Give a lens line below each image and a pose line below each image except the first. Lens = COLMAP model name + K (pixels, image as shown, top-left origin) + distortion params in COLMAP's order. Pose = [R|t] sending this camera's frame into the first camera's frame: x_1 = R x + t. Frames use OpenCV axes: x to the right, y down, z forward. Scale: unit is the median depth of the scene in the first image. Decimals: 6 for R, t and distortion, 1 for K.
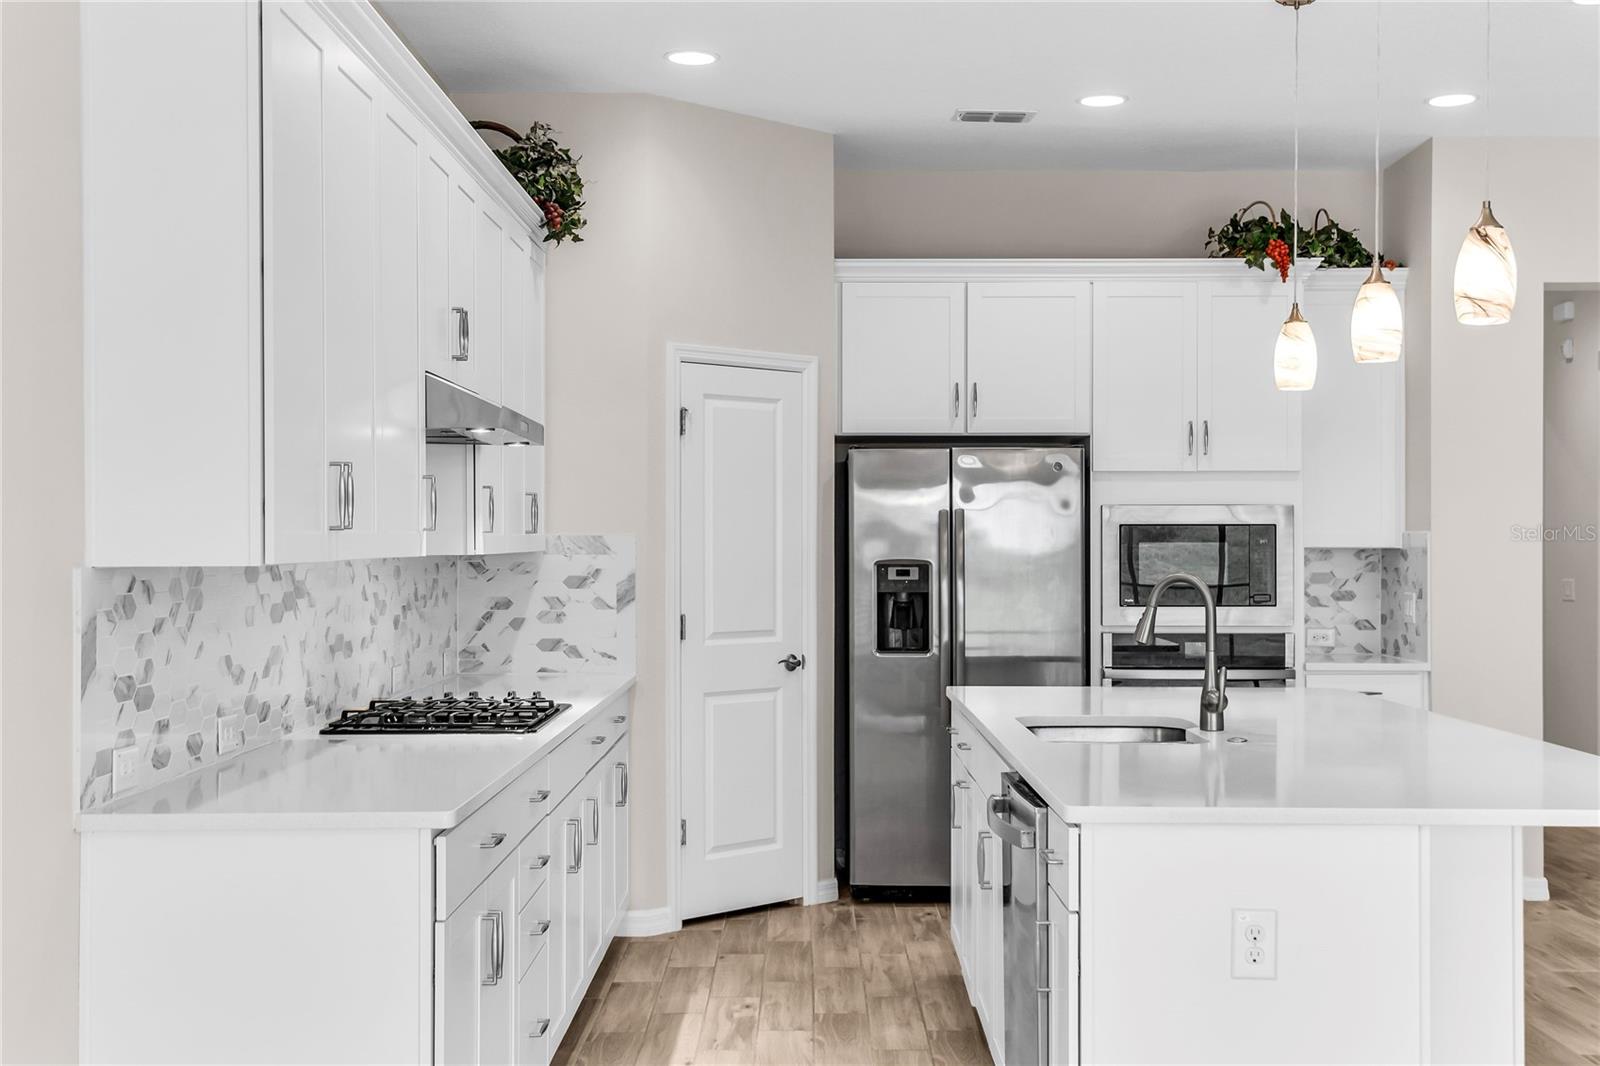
lens RADIAL K [[1877.8, 0, 821.8], [0, 1877.8, 536.9], [0, 0, 1]] dist [0.044435, 0.017696]
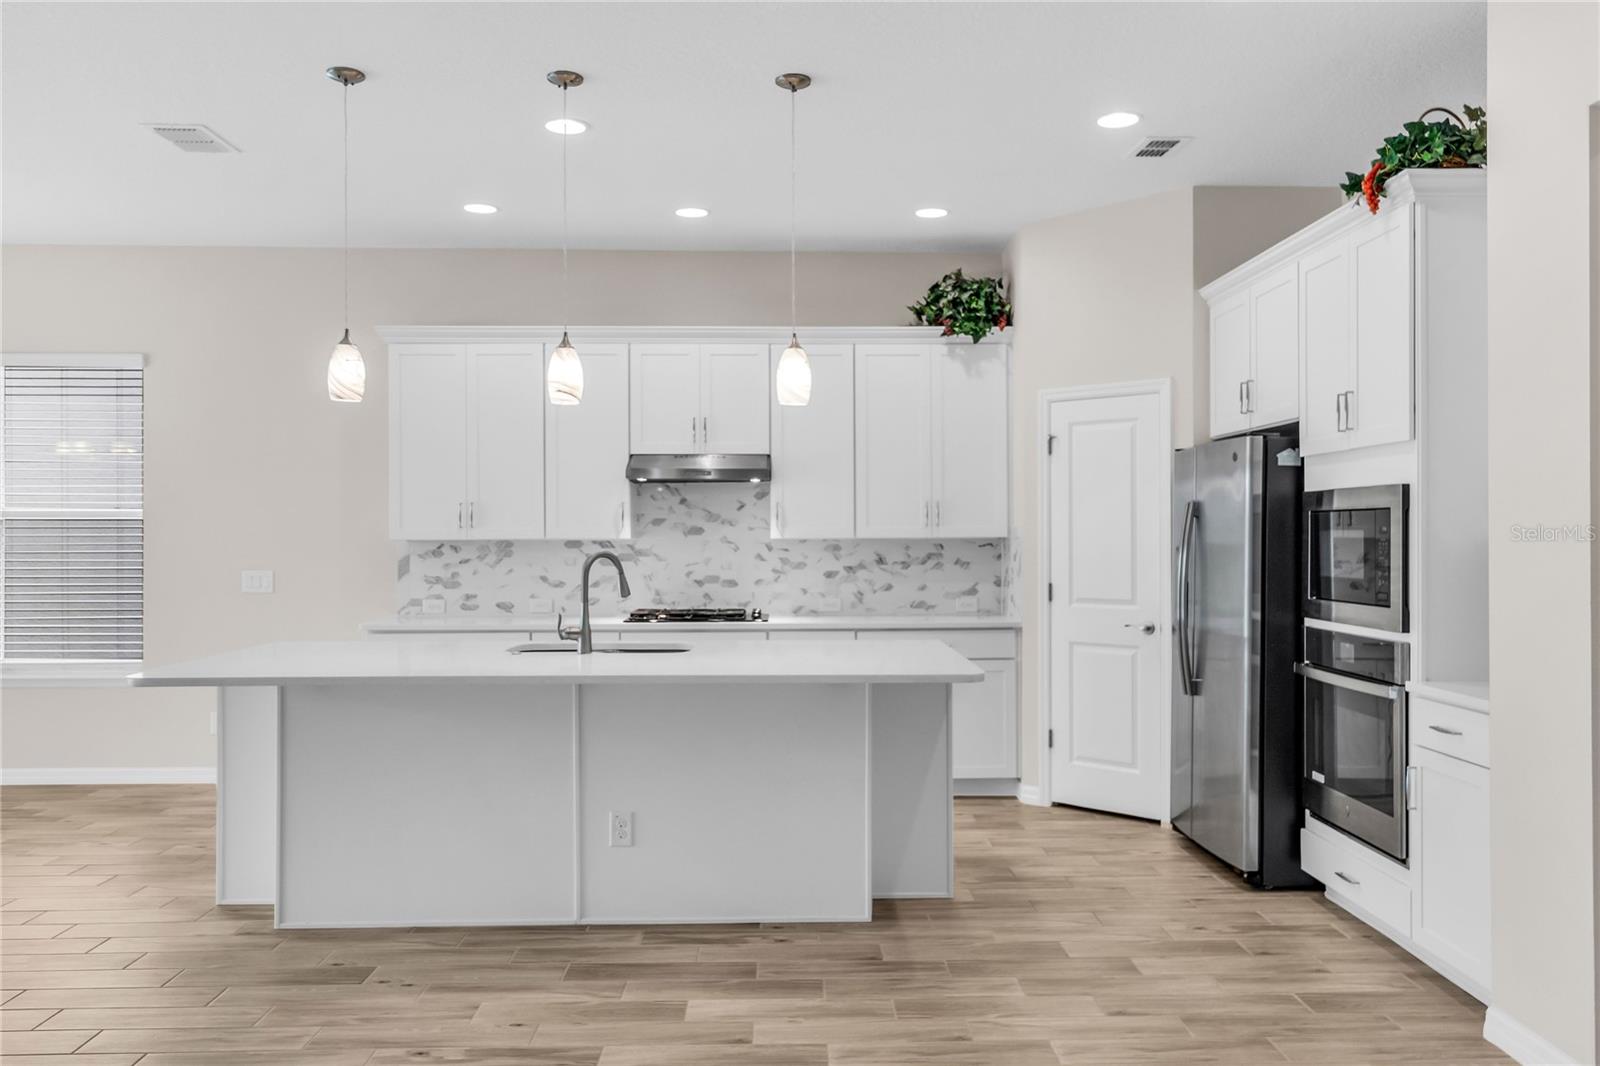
lens RADIAL K [[1227.3, 0, 832.4], [0, 1227.3, 533.0], [0, 0, 1]] dist [-0.006023, -0.003531]
pose [[0.033633, -0.000486, -0.999434, 0.786703], [0.004034, 0.999992, -0.000351, 0.003627], [0.999426, -0.004020, 0.033635, 0.762006]]
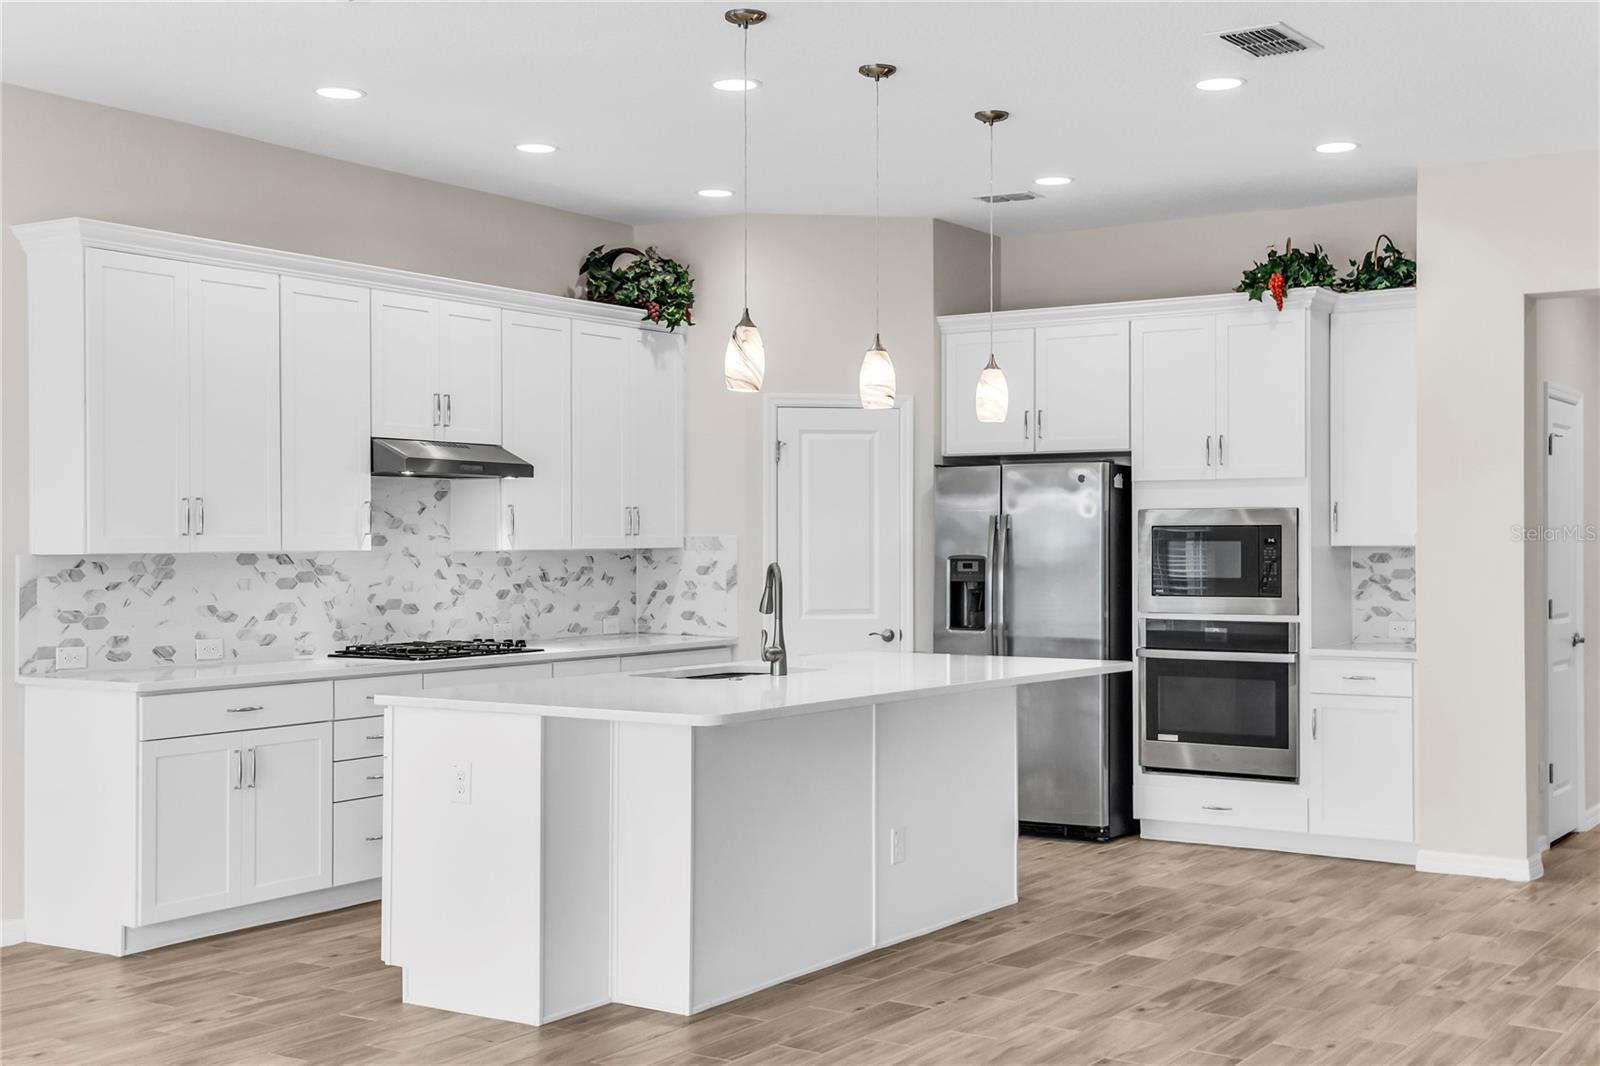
lens RADIAL K [[1877.8, 0, 821.8], [0, 1877.8, 536.9], [0, 0, 1]] dist [0.044435, 0.017696]
pose [[0.832548, -0.002248, -0.553949, 0.656145], [0.002259, 0.999997, -0.000662, 0.000407], [0.553949, -0.000701, 0.832551, -0.094269]]
